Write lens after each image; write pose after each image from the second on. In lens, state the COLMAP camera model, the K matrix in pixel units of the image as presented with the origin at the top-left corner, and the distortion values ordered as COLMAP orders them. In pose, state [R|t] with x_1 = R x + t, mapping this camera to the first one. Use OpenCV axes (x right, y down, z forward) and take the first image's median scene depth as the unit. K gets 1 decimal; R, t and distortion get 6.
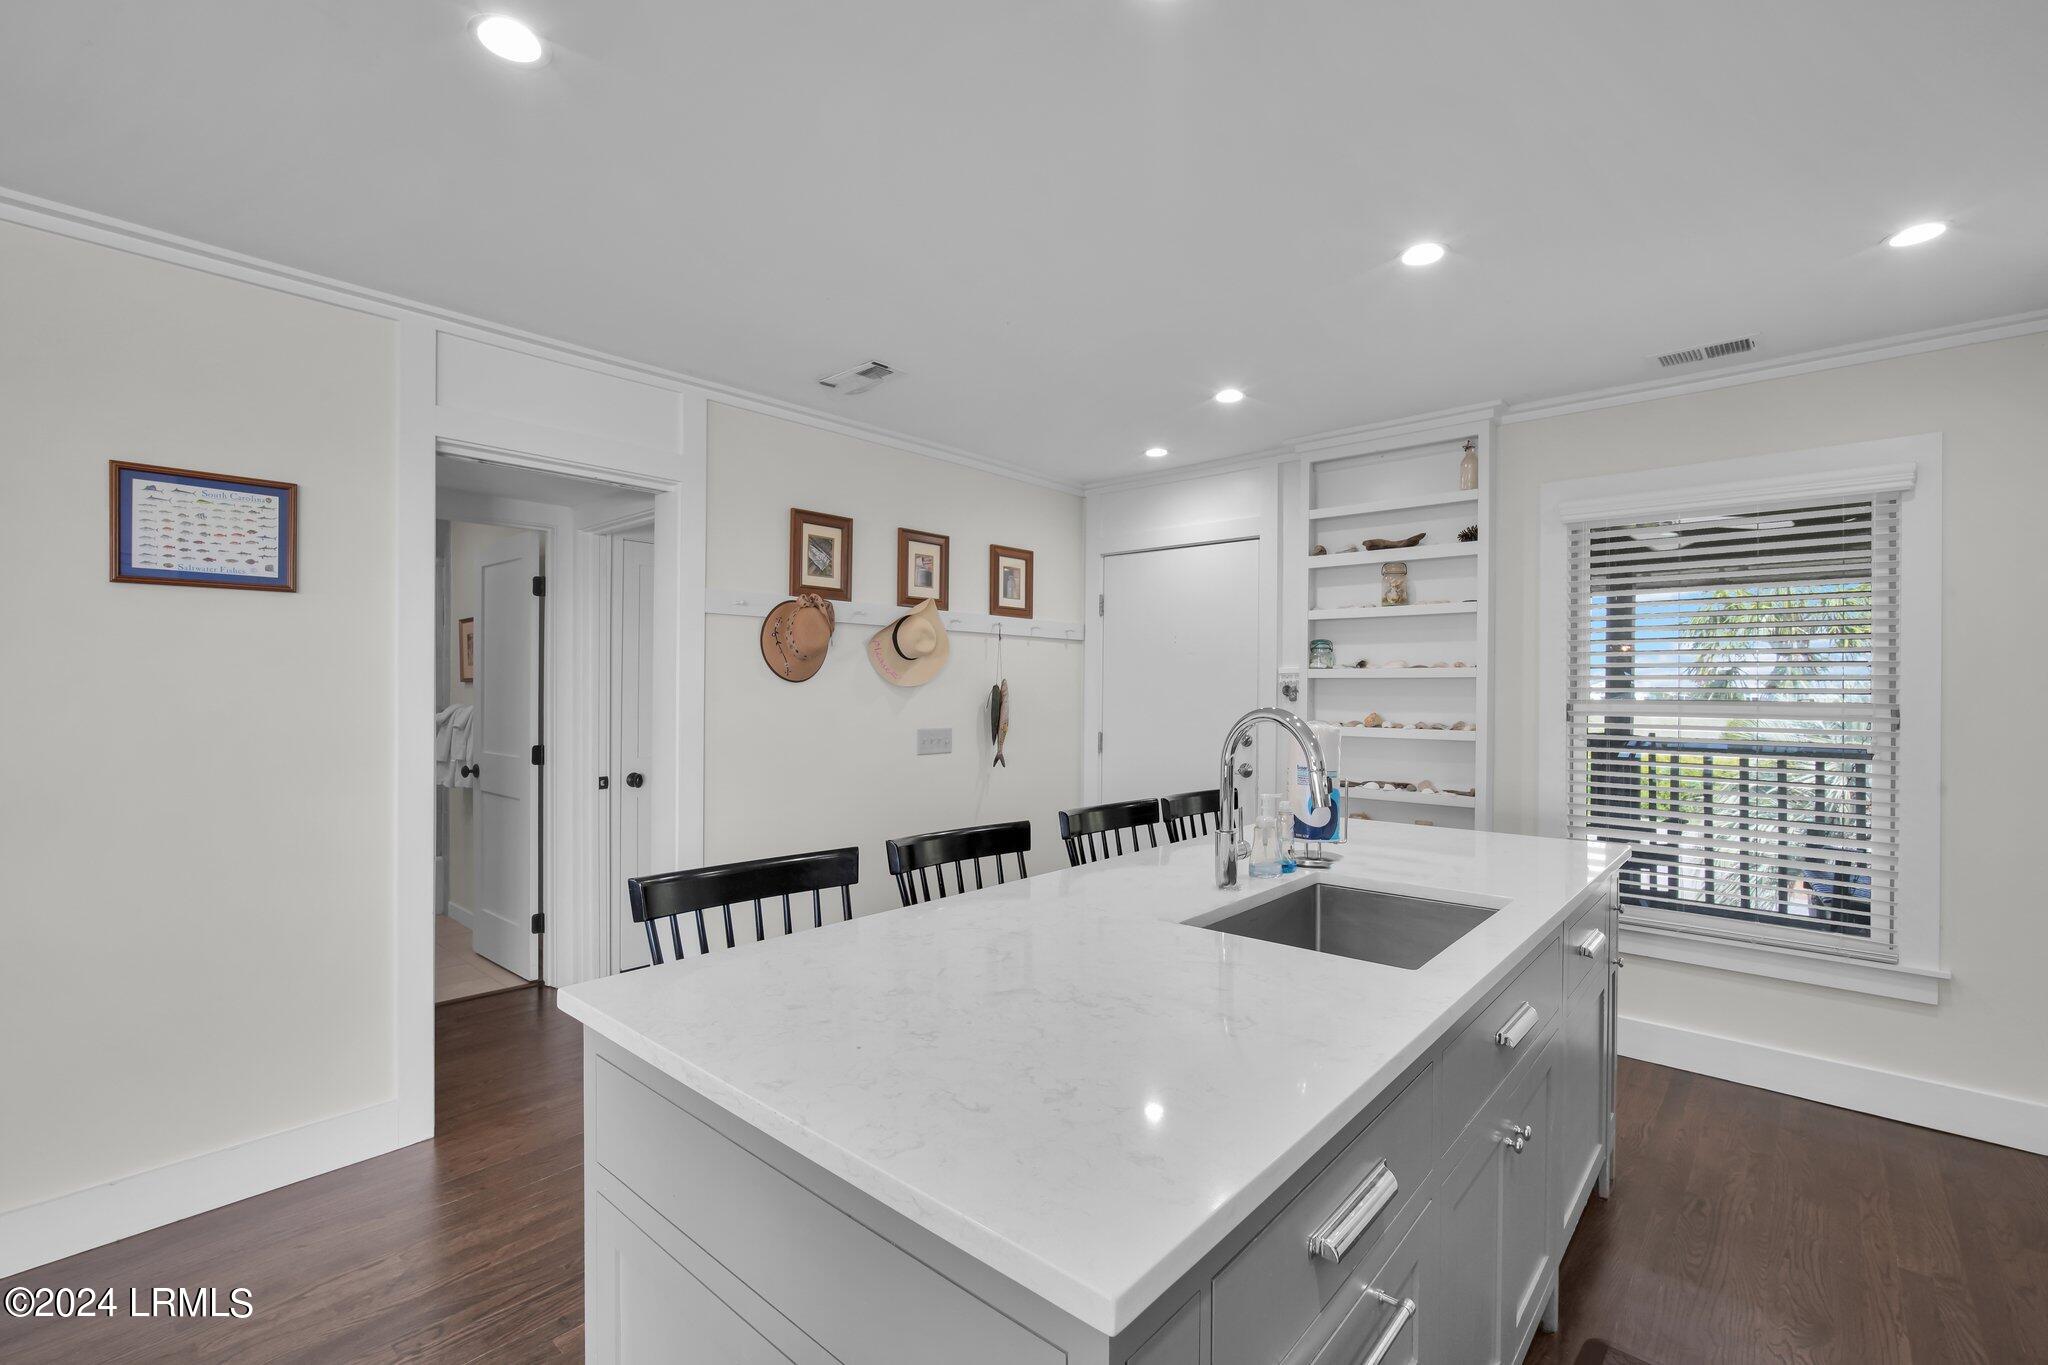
lens RADIAL K [[898.1, 0, 1004.0], [0, 898.1, 678.7], [0, 0, 1]] dist [-0.014256, 0.004510]
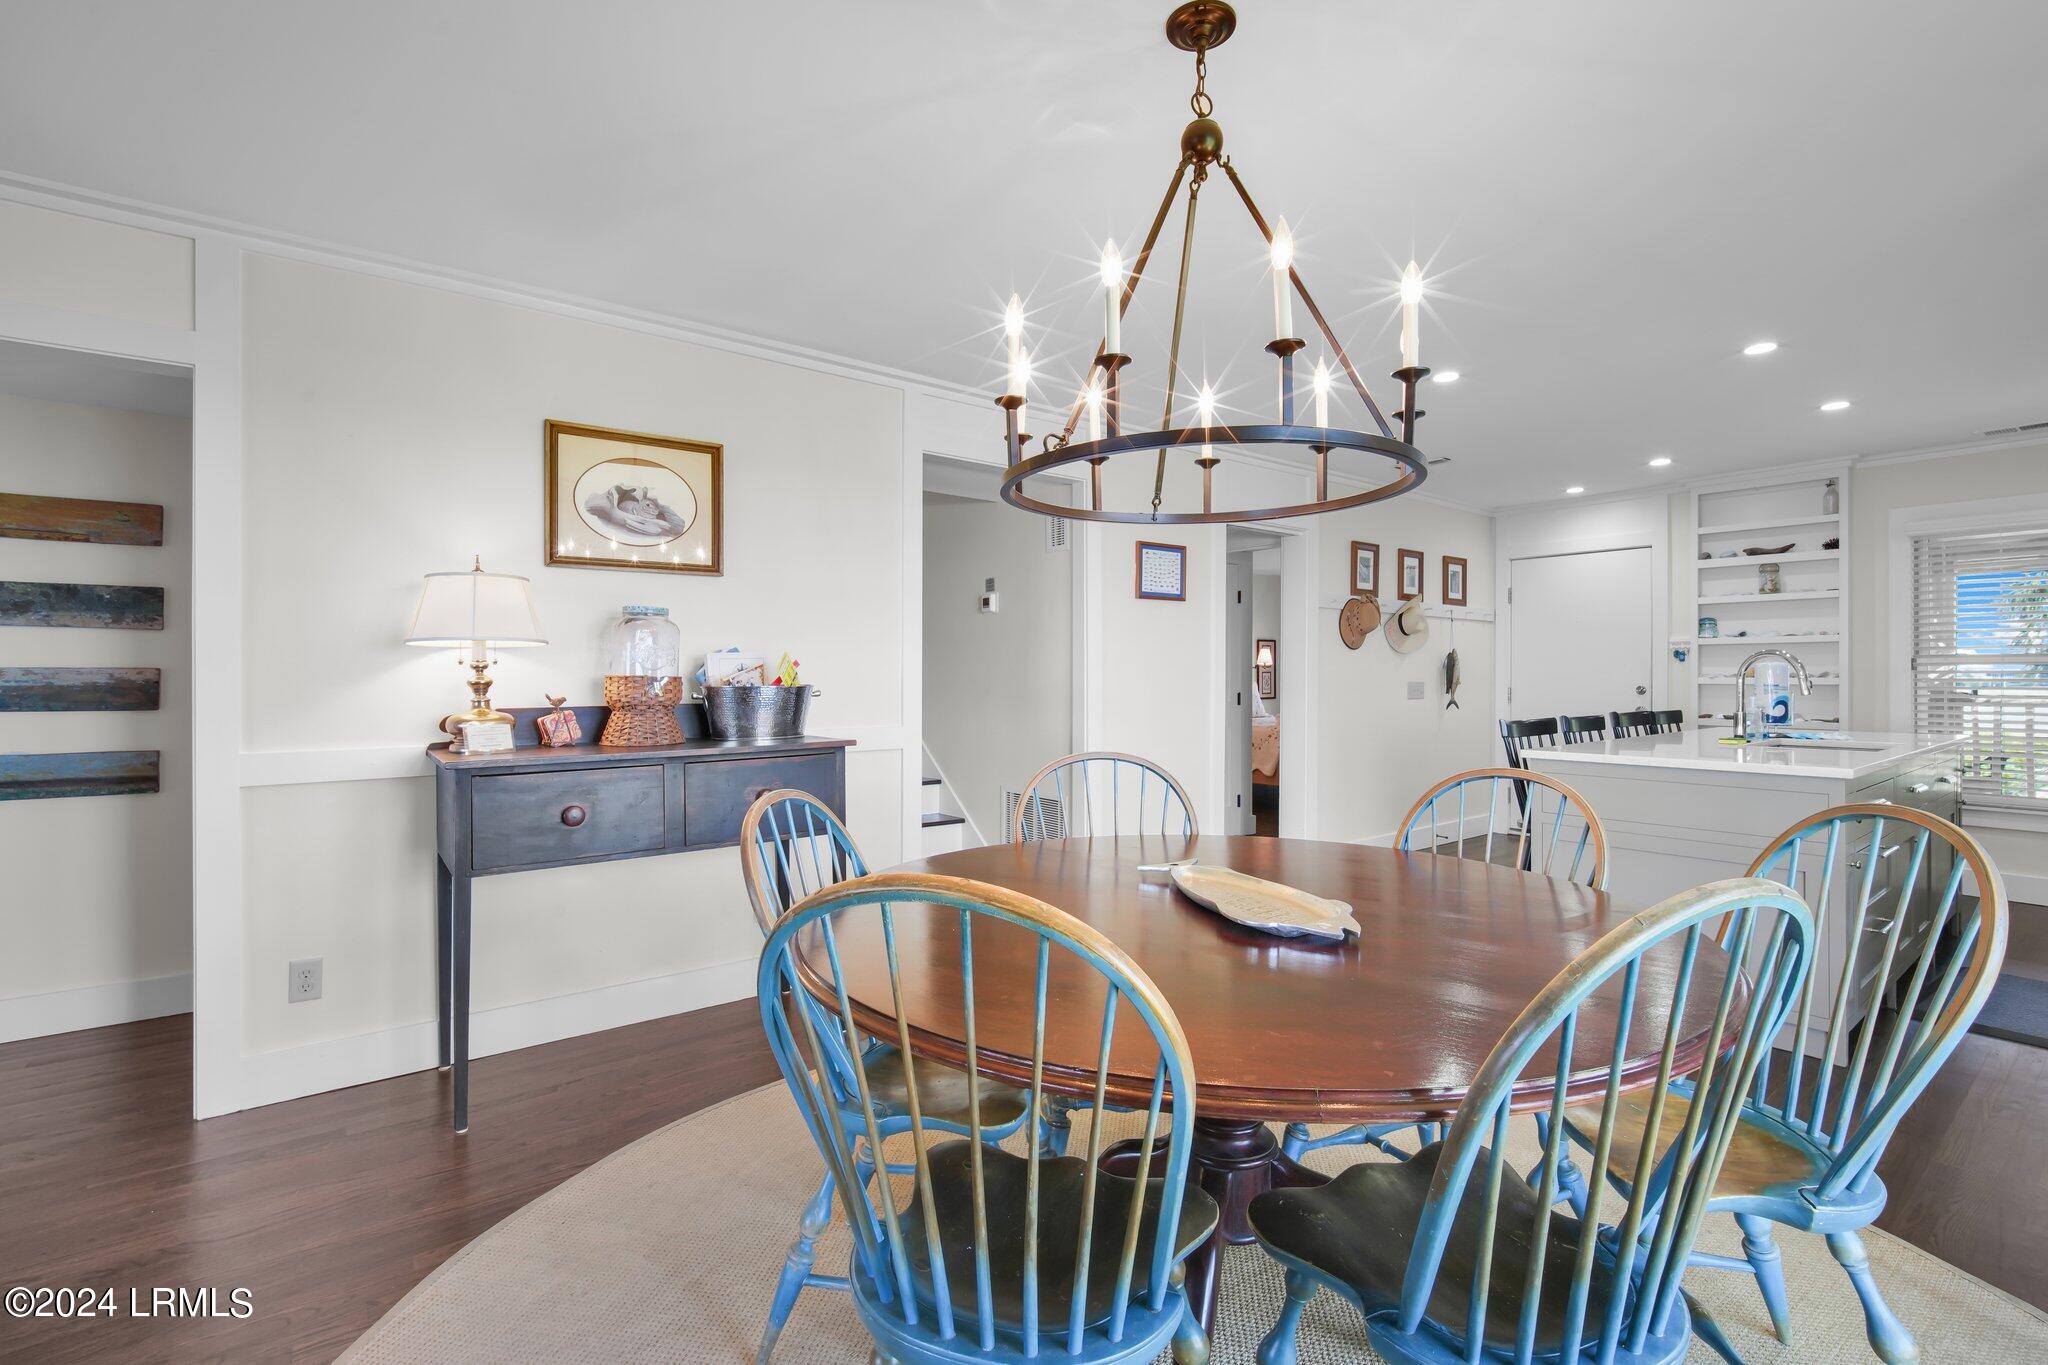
lens RADIAL K [[898.1, 0, 1023.3], [0, 898.1, 663.4], [0, 0, 1]] dist [-0.014256, 0.004510]
pose [[0.984205, -0.007342, -0.176882, -0.500465], [0.006970, 0.999972, -0.002722, 0.027342], [0.176897, 0.001446, 0.984228, -0.637248]]
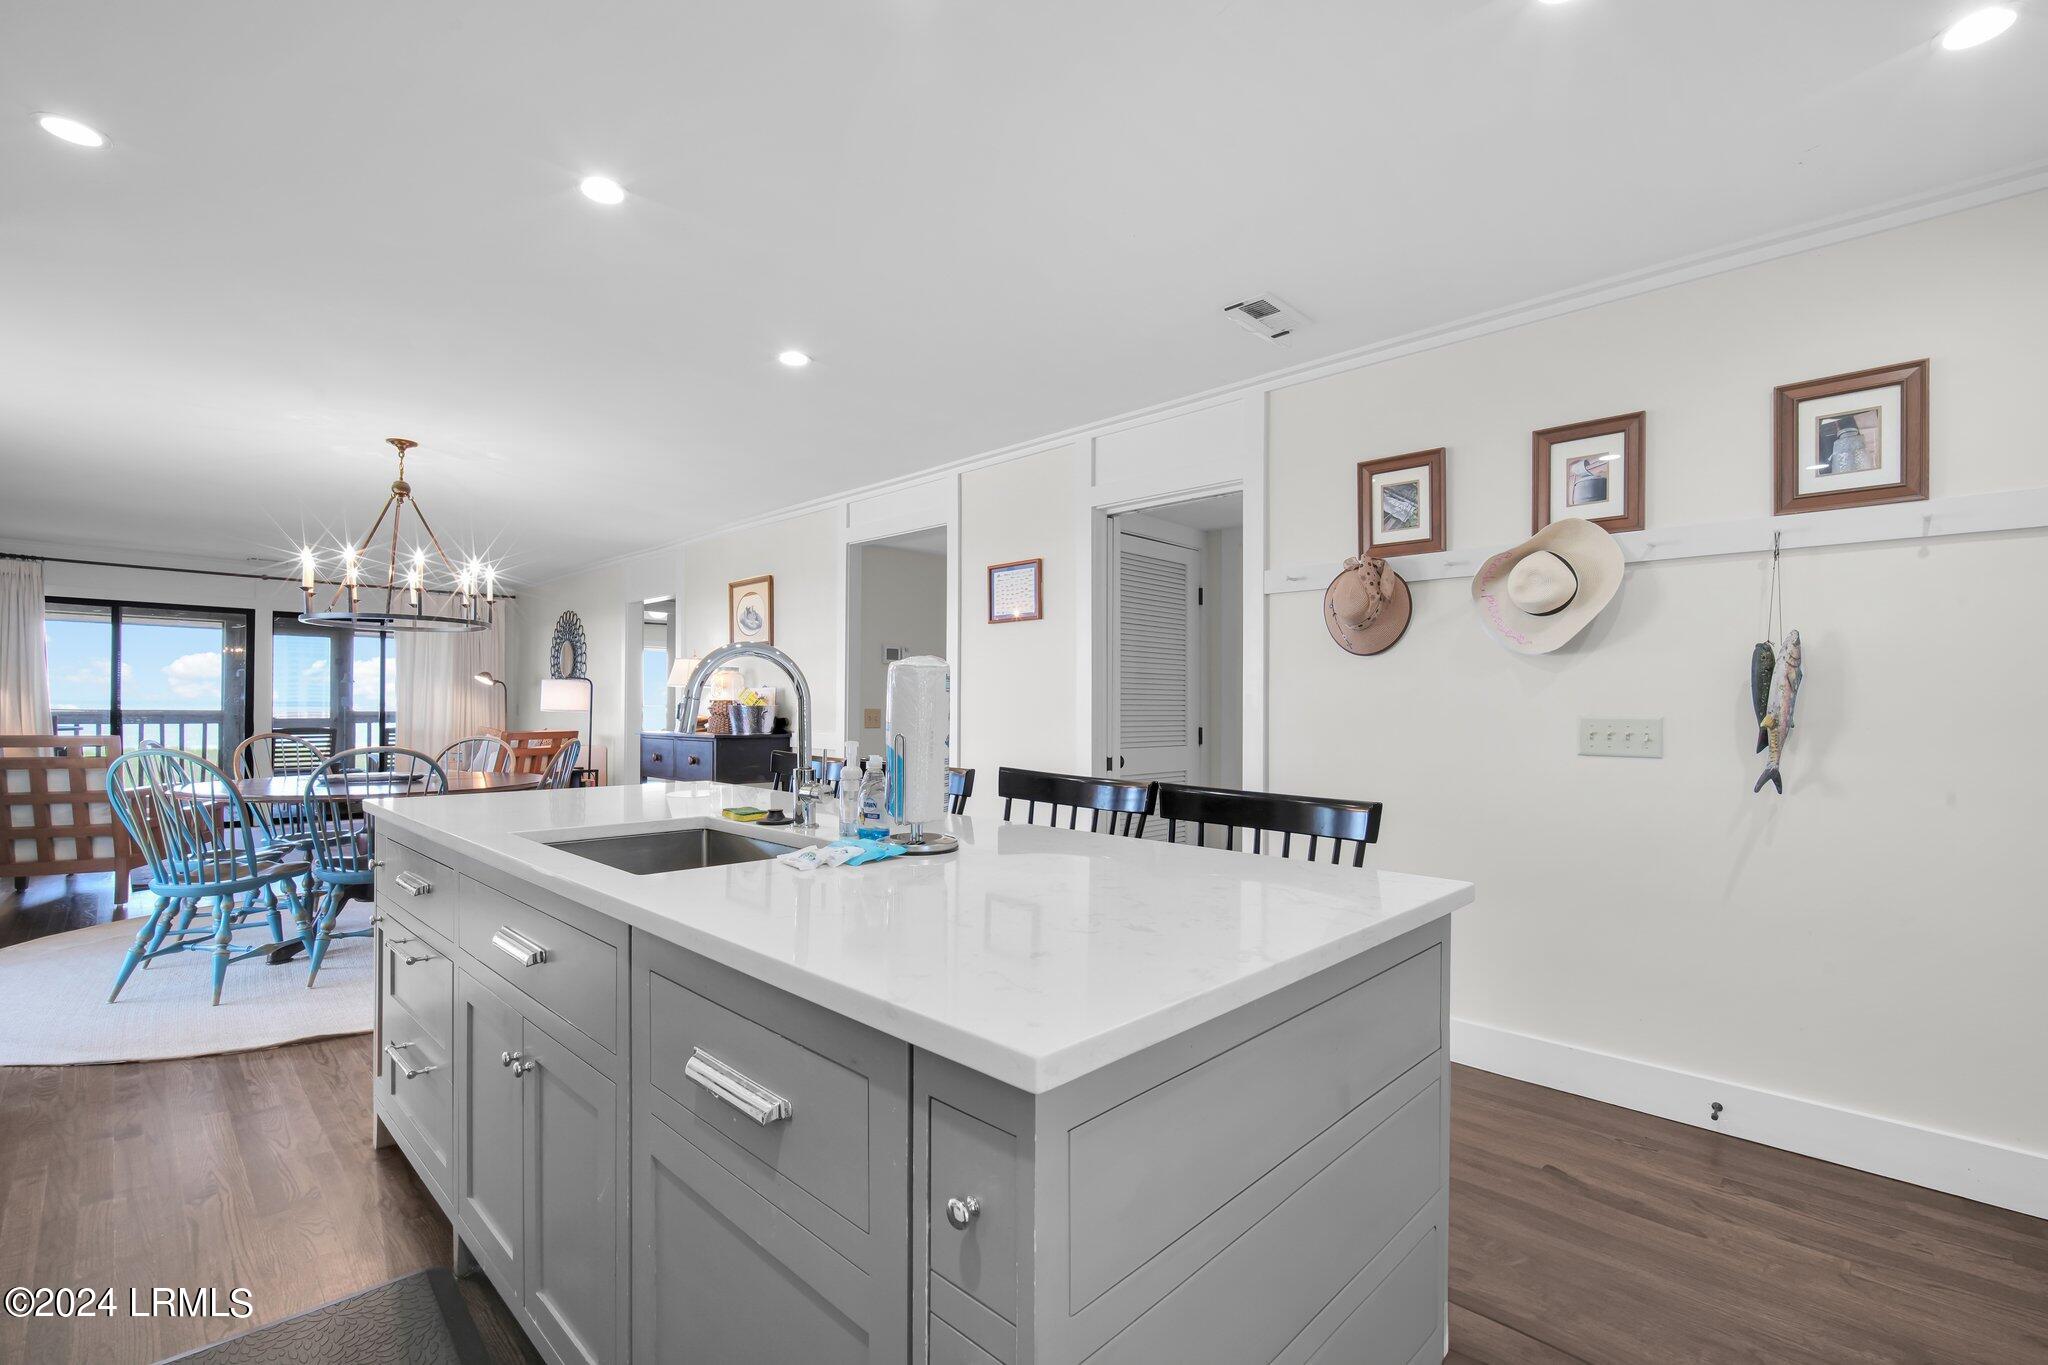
lens RADIAL K [[898.1, 0, 1017.9], [0, 898.1, 699.8], [0, 0, 1]] dist [-0.014256, 0.004510]
pose [[-0.030425, -0.011638, -0.999469, 0.628943], [0.003033, 0.999927, -0.011735, 0.053341], [0.999532, -0.003389, -0.030387, 0.642827]]
